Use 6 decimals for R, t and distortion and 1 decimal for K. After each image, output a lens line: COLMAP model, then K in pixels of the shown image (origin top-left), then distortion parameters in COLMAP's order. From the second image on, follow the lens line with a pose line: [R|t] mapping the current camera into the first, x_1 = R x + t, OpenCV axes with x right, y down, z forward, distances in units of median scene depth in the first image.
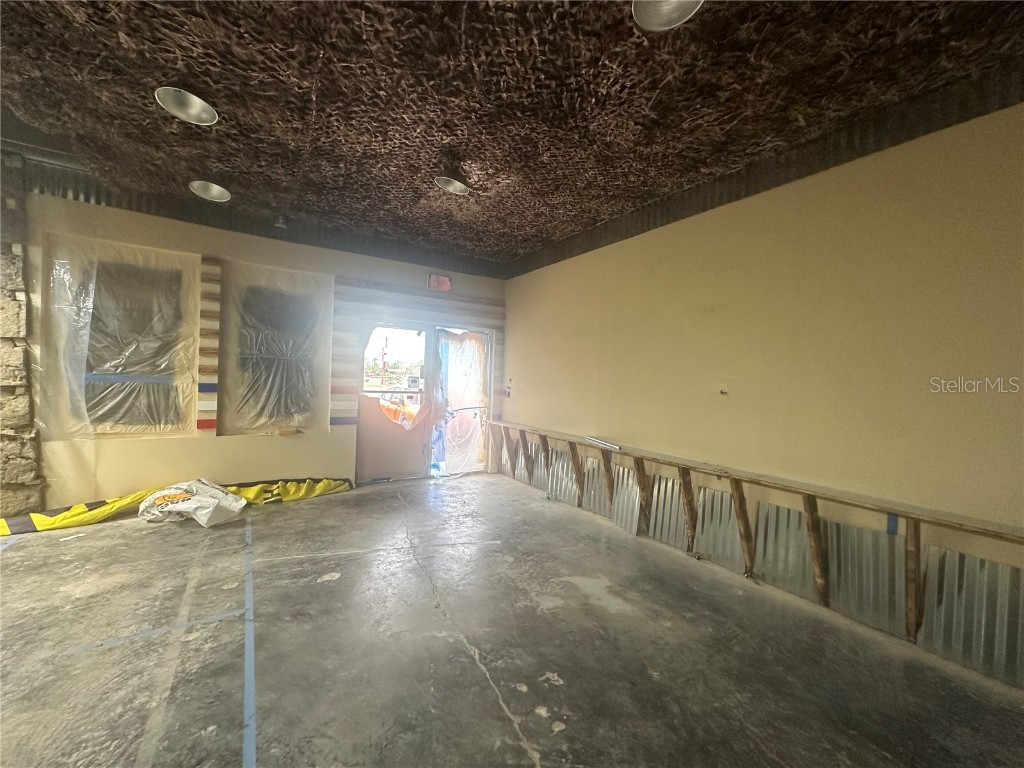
lens RADIAL K [[410.6, 0, 513.4], [0, 410.6, 385.9], [0, 0, 1]] dist [0.000917, -0.000212]
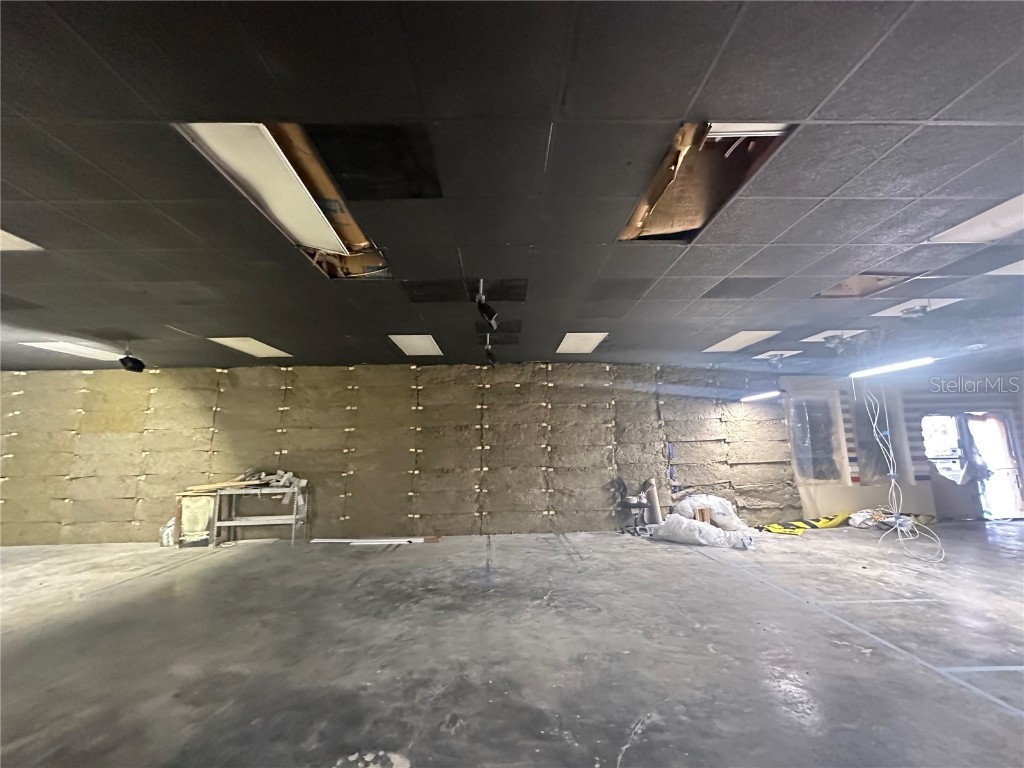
lens RADIAL K [[410.6, 0, 507.7], [0, 410.6, 386.2], [0, 0, 1]] dist [0.000917, -0.000212]
pose [[0.842699, -0.125087, -0.523652, -1.043644], [0.039468, 0.984371, -0.171626, -0.065848], [0.536936, 0.123961, 0.834466, -1.467387]]
